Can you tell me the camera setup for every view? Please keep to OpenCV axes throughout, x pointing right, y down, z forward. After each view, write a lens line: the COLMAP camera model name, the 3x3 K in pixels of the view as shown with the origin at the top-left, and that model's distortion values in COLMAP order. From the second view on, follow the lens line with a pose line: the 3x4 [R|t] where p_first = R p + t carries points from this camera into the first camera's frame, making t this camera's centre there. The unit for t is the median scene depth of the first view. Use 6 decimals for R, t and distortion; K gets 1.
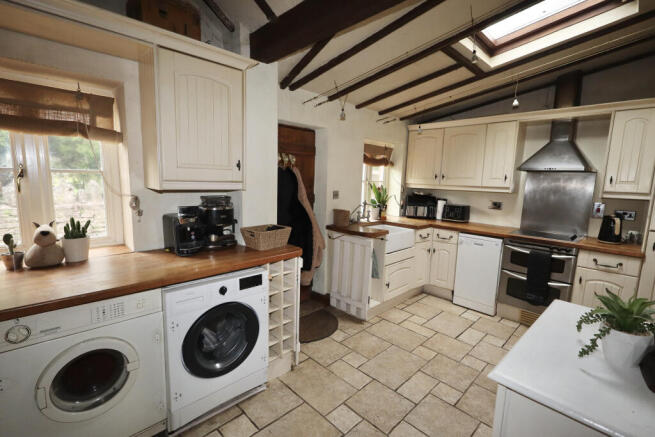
lens RADIAL K [[300.3, 0, 327.6], [0, 300.3, 216.0], [0, 0, 1]] dist [-0.010126, 0.001969]
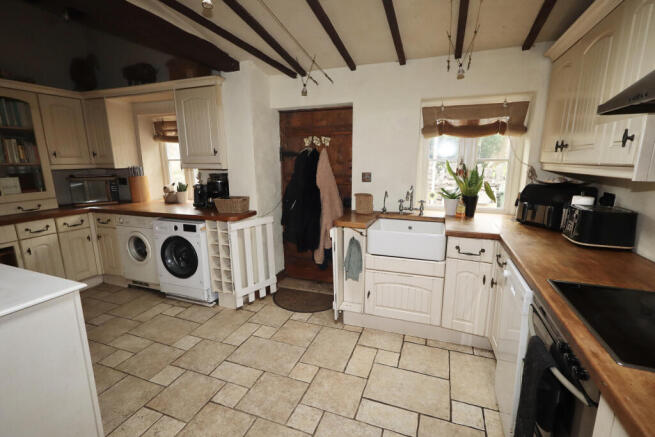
lens RADIAL K [[300.3, 0, 328.9], [0, 300.3, 222.2], [0, 0, 1]] dist [-0.010126, 0.001969]
pose [[0.427834, 0.151757, -0.891027, 1.008835], [-0.098460, 0.987763, 0.120956, -0.047543], [0.898479, 0.035981, 0.437540, 0.689082]]
